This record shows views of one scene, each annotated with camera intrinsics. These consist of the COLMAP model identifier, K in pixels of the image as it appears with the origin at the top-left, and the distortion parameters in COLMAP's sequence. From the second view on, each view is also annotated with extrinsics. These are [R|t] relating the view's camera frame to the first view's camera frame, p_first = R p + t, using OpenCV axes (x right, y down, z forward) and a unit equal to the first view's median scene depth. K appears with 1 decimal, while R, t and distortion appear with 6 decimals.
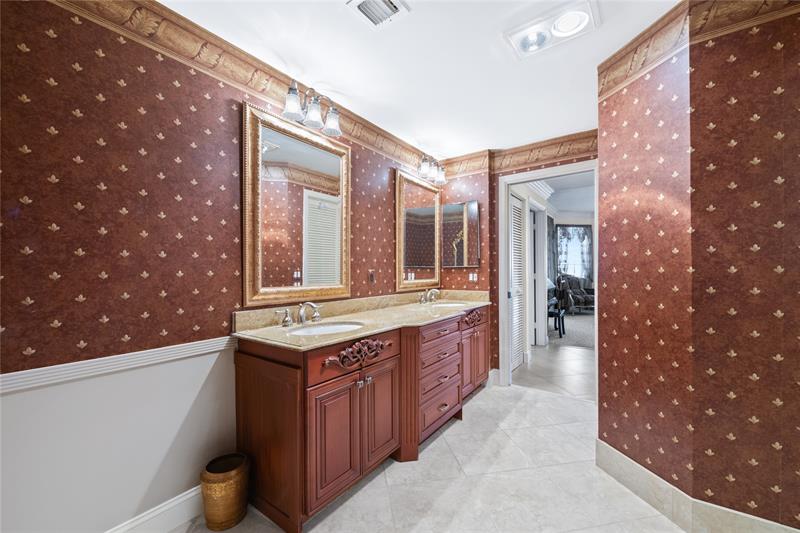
lens RADIAL K [[319.9, 0, 401.3], [0, 319.9, 269.0], [0, 0, 1]] dist [-0.023523, -0.000105]
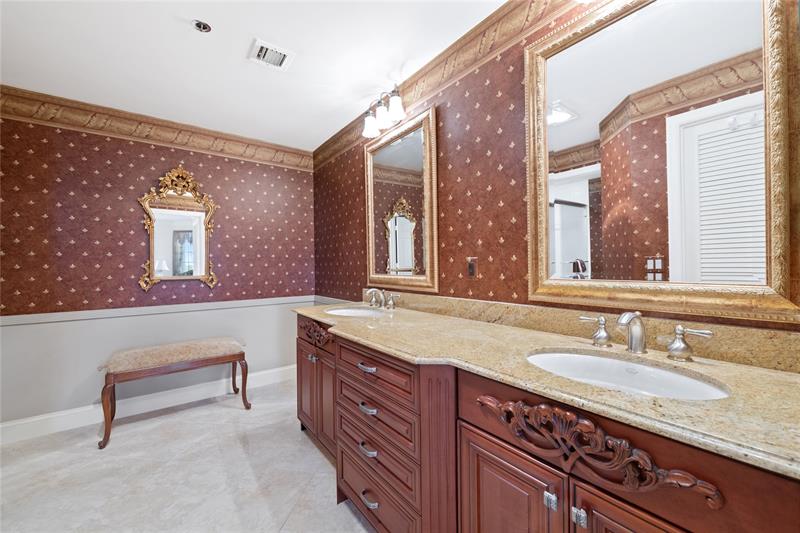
lens RADIAL K [[319.9, 0, 422.7], [0, 319.9, 264.3], [0, 0, 1]] dist [-0.023523, -0.000105]
pose [[-0.265328, 0.005935, -0.964140, 0.413069], [0.019452, 0.999810, 0.000801, 0.010371], [0.963962, -0.018541, -0.265393, 0.792008]]
